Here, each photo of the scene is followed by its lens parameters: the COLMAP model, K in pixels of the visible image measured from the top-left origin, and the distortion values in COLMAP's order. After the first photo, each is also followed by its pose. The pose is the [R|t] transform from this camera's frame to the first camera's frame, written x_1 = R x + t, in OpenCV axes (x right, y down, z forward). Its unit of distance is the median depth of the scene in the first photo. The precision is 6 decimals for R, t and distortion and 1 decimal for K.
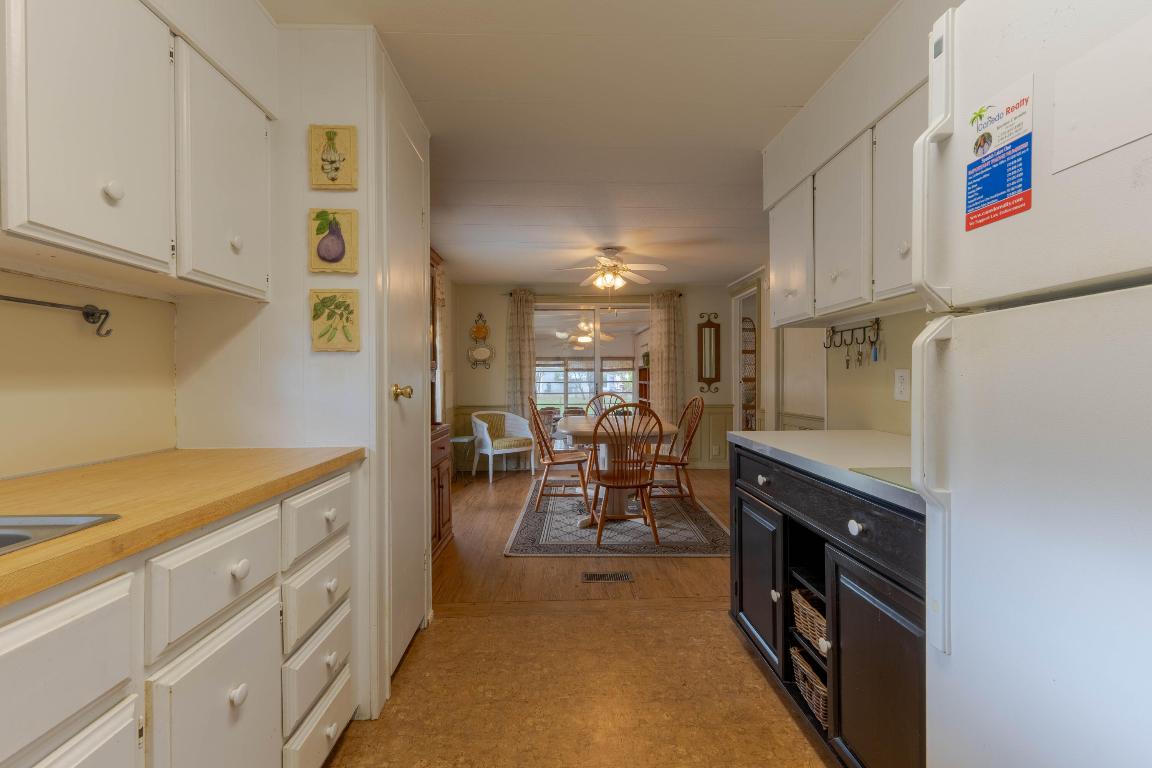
lens RADIAL K [[504.0, 0, 576.0], [0, 504.0, 384.0], [0, 0, 1]] dist [0.001338, 0.000053]
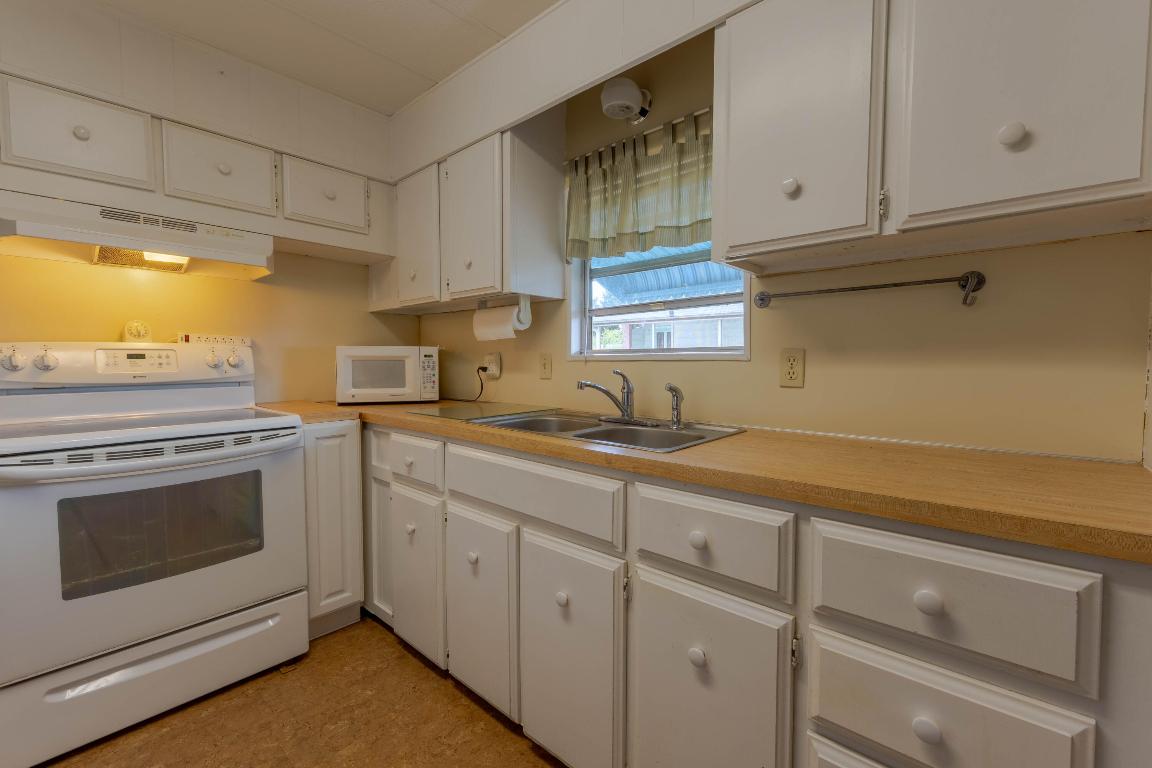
lens RADIAL K [[504.0, 0, 576.0], [0, 504.0, 384.0], [0, 0, 1]] dist [0.001338, 0.000053]
pose [[-0.697591, 0.041454, -0.715296, 0.189160], [0.000628, 0.998360, 0.057246, -0.009254], [0.716496, 0.039485, -0.696472, 1.199193]]
